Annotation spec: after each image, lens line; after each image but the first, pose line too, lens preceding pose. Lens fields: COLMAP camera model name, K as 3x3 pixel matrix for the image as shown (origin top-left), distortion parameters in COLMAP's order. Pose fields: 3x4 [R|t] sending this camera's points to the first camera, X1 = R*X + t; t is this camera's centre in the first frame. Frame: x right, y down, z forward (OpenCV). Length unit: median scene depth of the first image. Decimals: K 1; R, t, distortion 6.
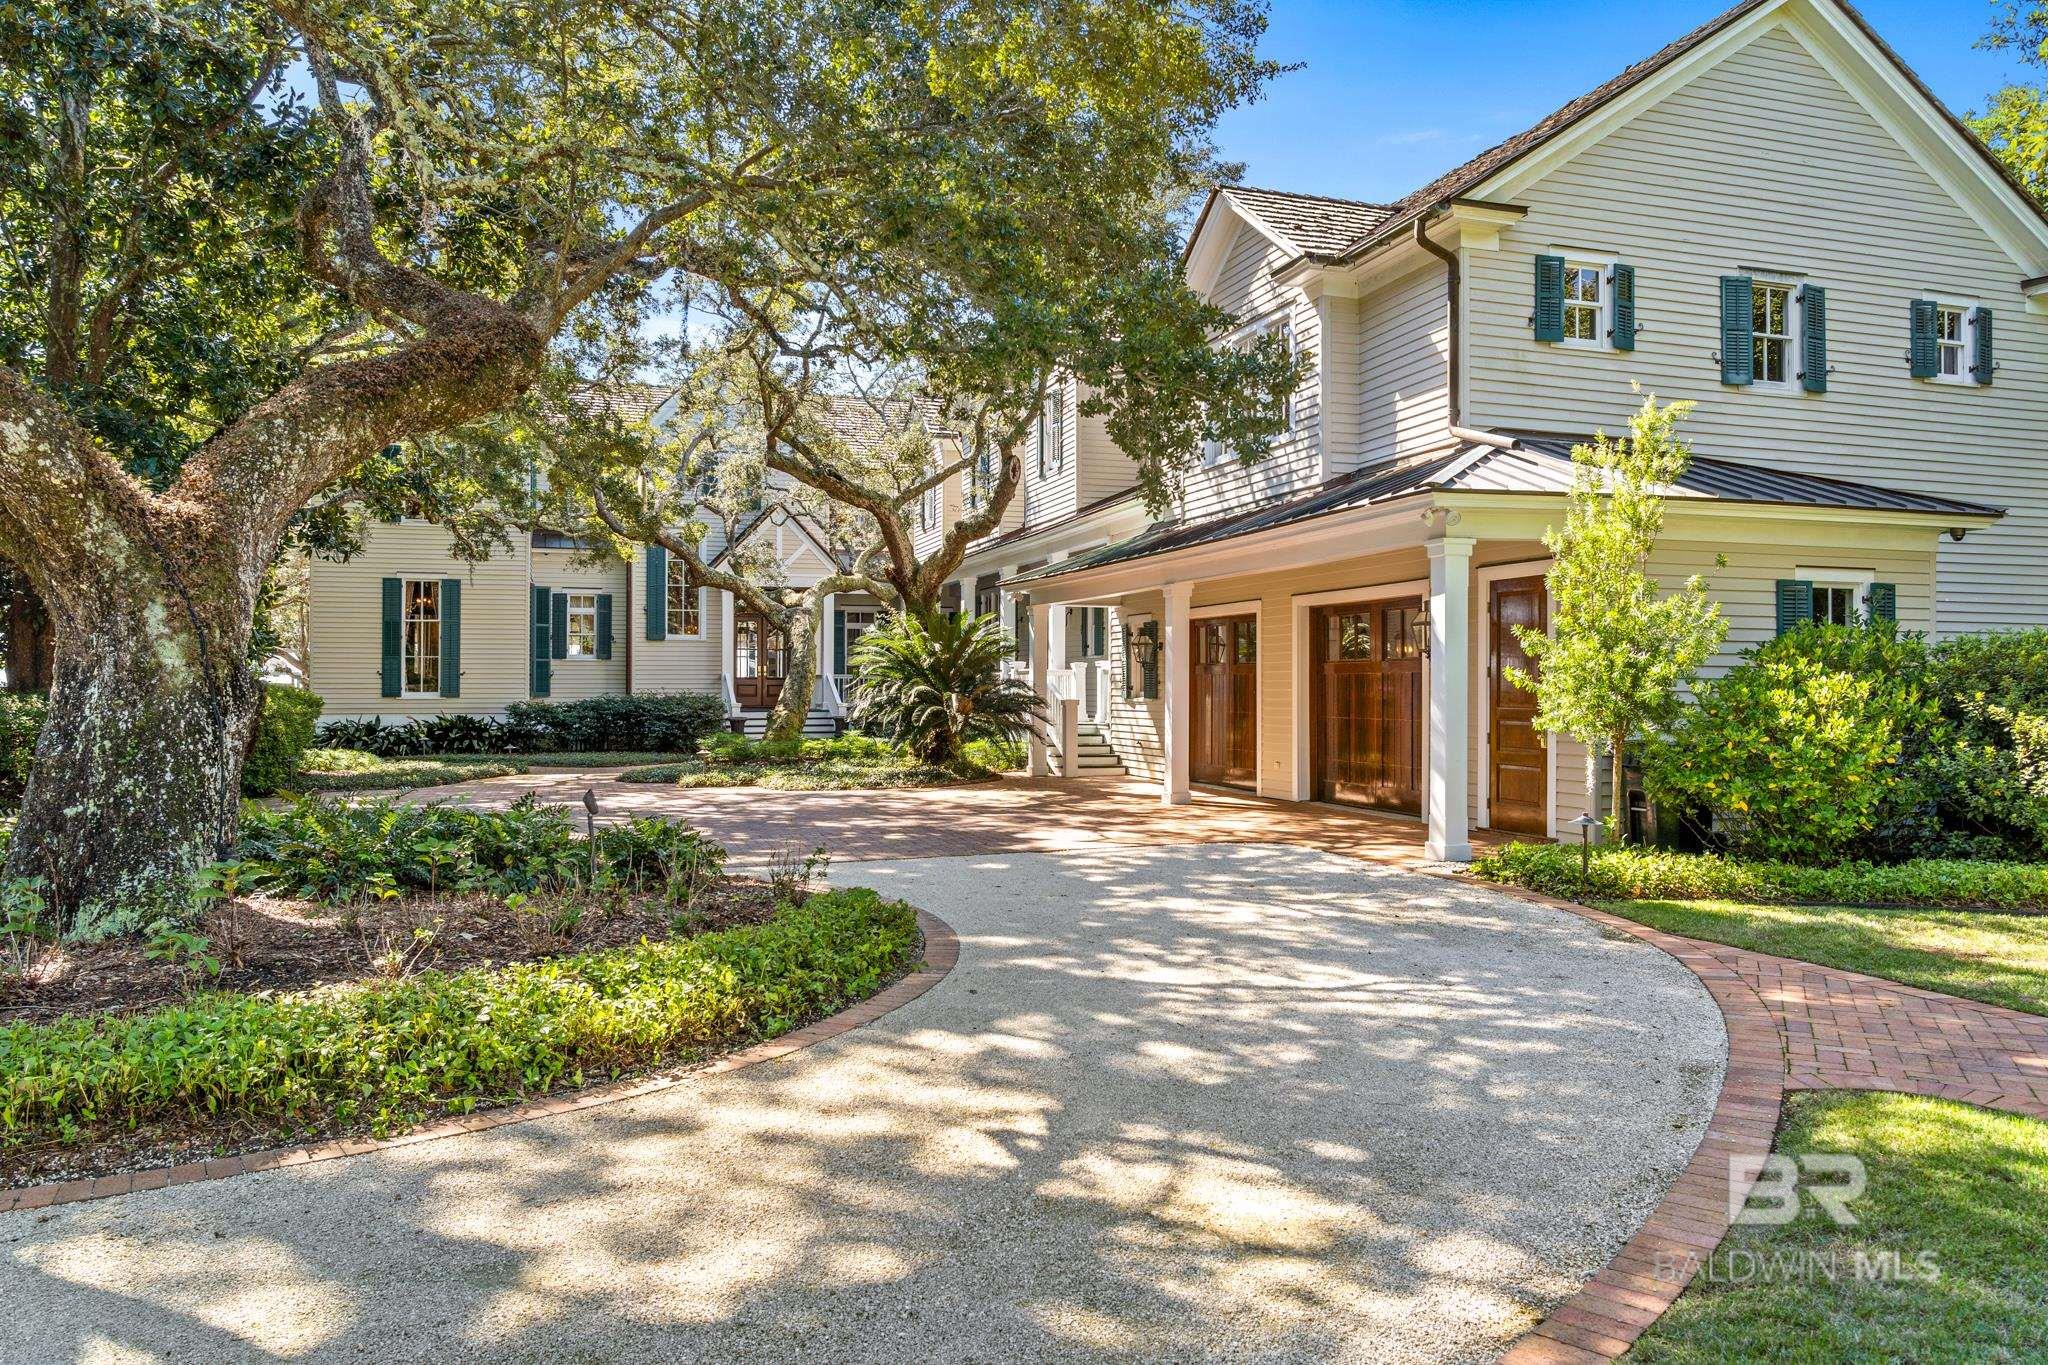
lens RADIAL K [[1410.5, 0, 1025.1], [0, 1410.5, 684.4], [0, 0, 1]] dist [-0.009019, -0.001327]
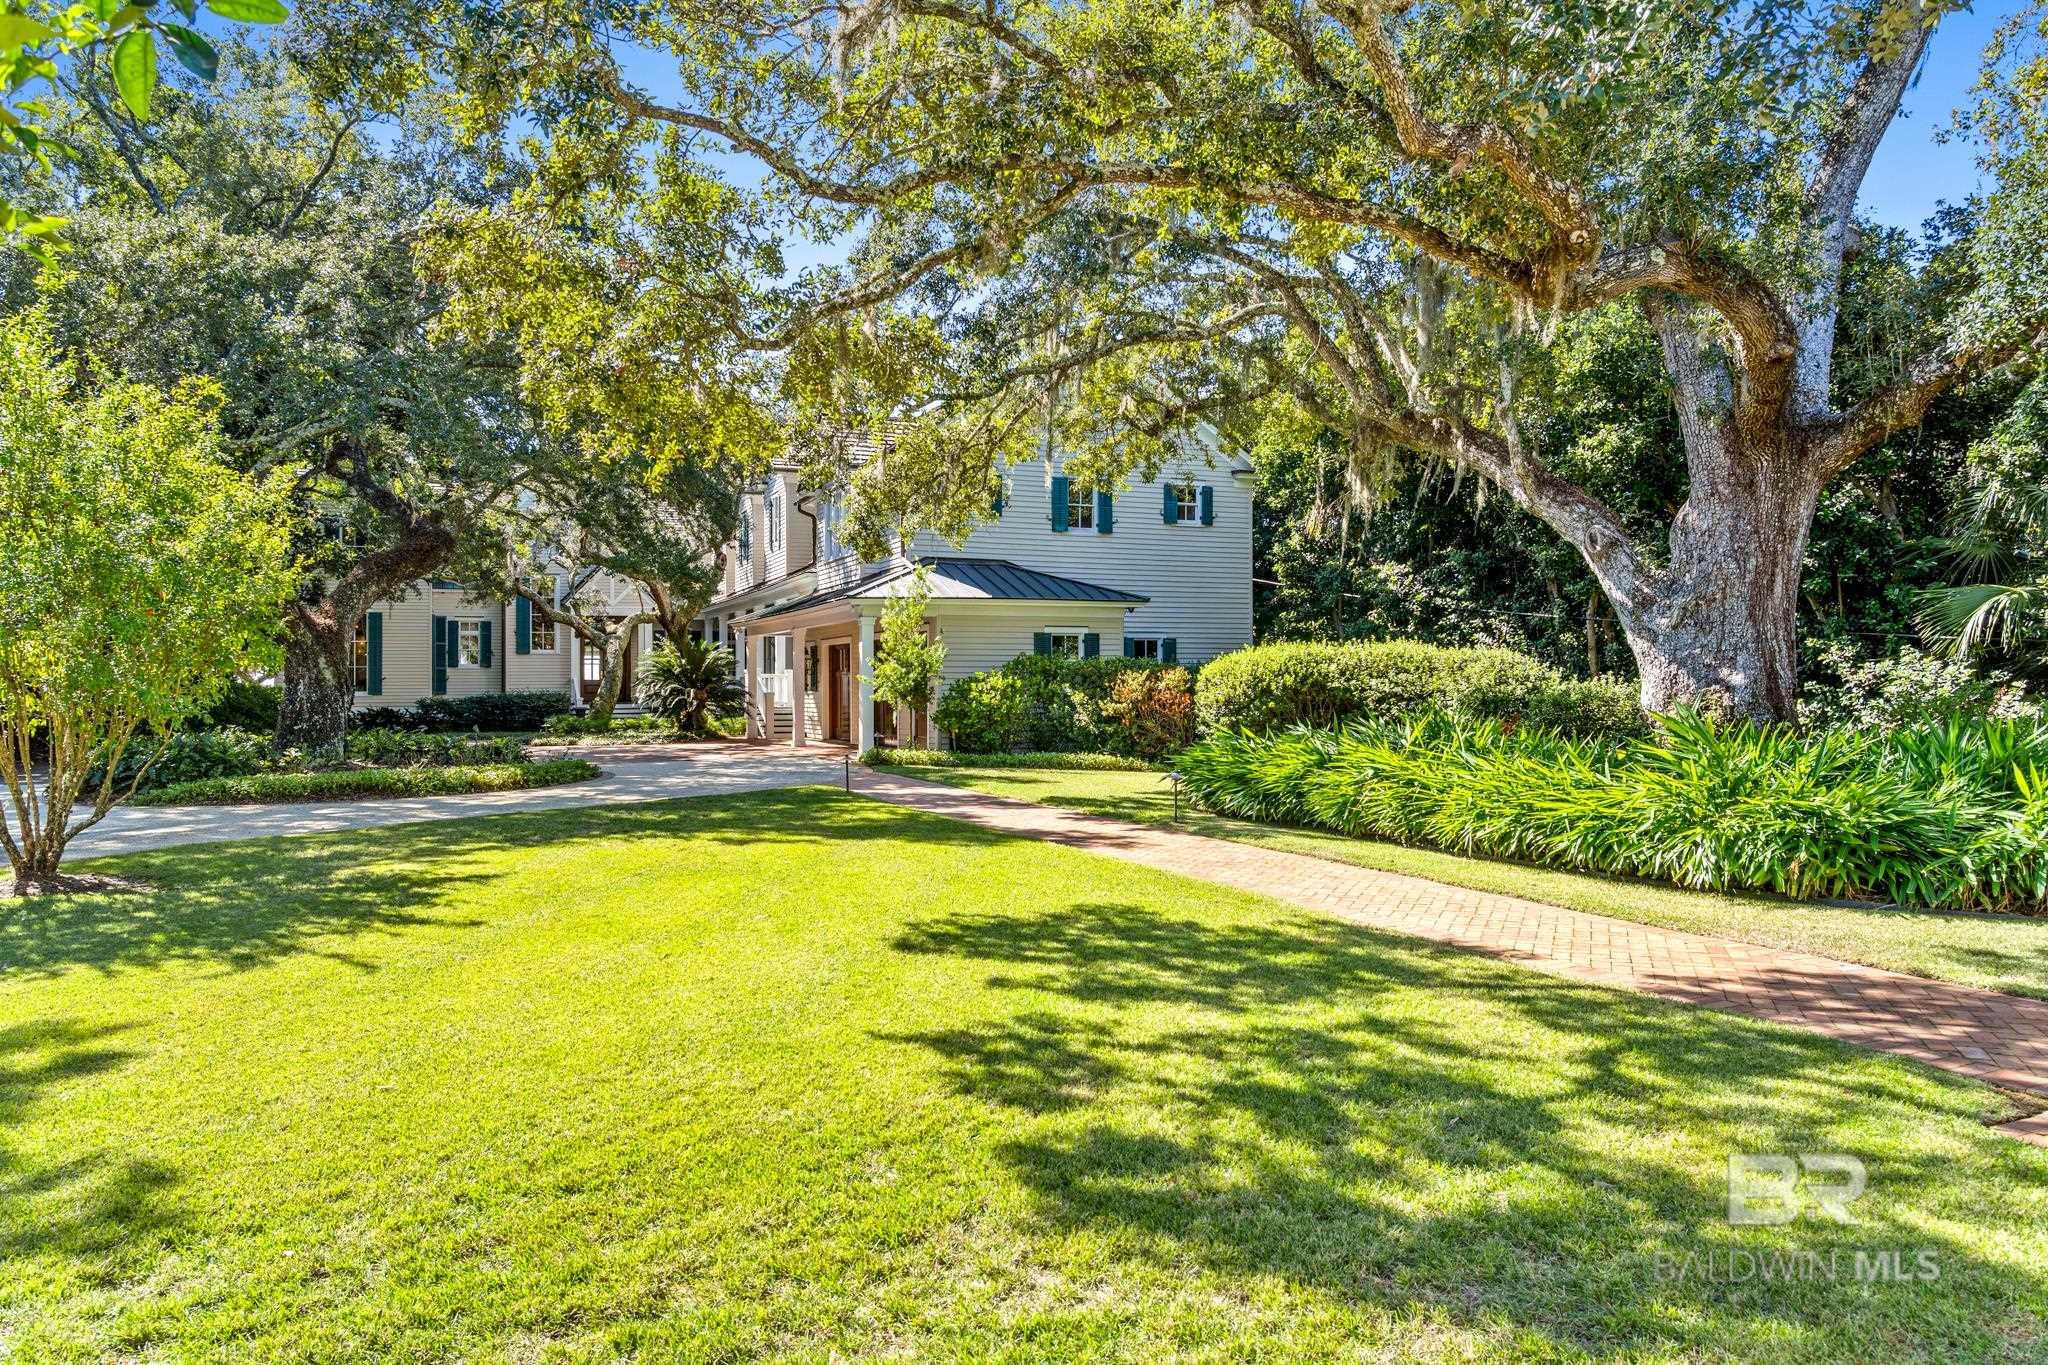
lens RADIAL K [[1410.5, 0, 1023.6], [0, 1410.5, 682.3], [0, 0, 1]] dist [-0.009019, -0.001327]
pose [[0.997426, -0.006179, 0.071442, 0.194579], [0.006239, 0.999980, -0.000627, 0.001864], [-0.071437, 0.001071, 0.997445, -0.629524]]
